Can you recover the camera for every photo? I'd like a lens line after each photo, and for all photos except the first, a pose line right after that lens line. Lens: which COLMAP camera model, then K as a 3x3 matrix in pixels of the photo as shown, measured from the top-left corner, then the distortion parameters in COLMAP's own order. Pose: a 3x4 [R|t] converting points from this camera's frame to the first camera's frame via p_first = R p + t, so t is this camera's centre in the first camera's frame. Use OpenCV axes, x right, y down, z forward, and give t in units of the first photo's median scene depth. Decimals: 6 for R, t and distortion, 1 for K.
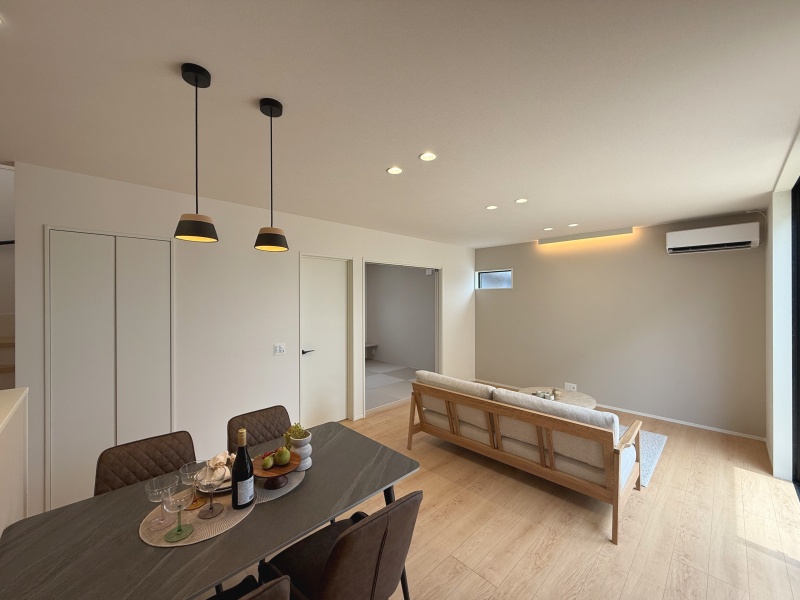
lens RADIAL K [[318.5, 0, 398.2], [0, 318.5, 299.1], [0, 0, 1]] dist [0.001084, -0.000021]
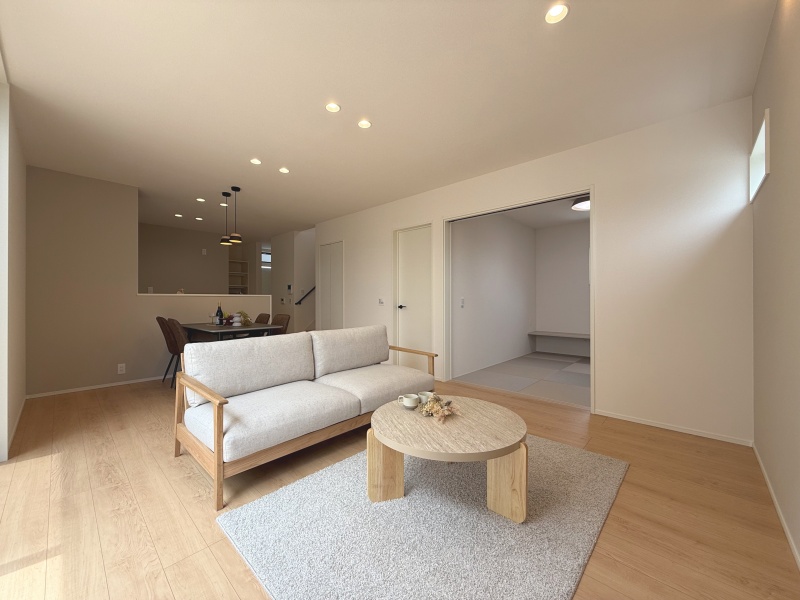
lens RADIAL K [[322.2, 0, 398.0], [0, 322.2, 299.3], [0, 0, 1]] dist [0.001597, 0.000071]
pose [[0.043116, 0.001244, -0.999069, 1.636000], [0.001038, 0.999999, 0.001290, 0.225183], [0.999070, -0.001093, 0.043114, 1.551657]]
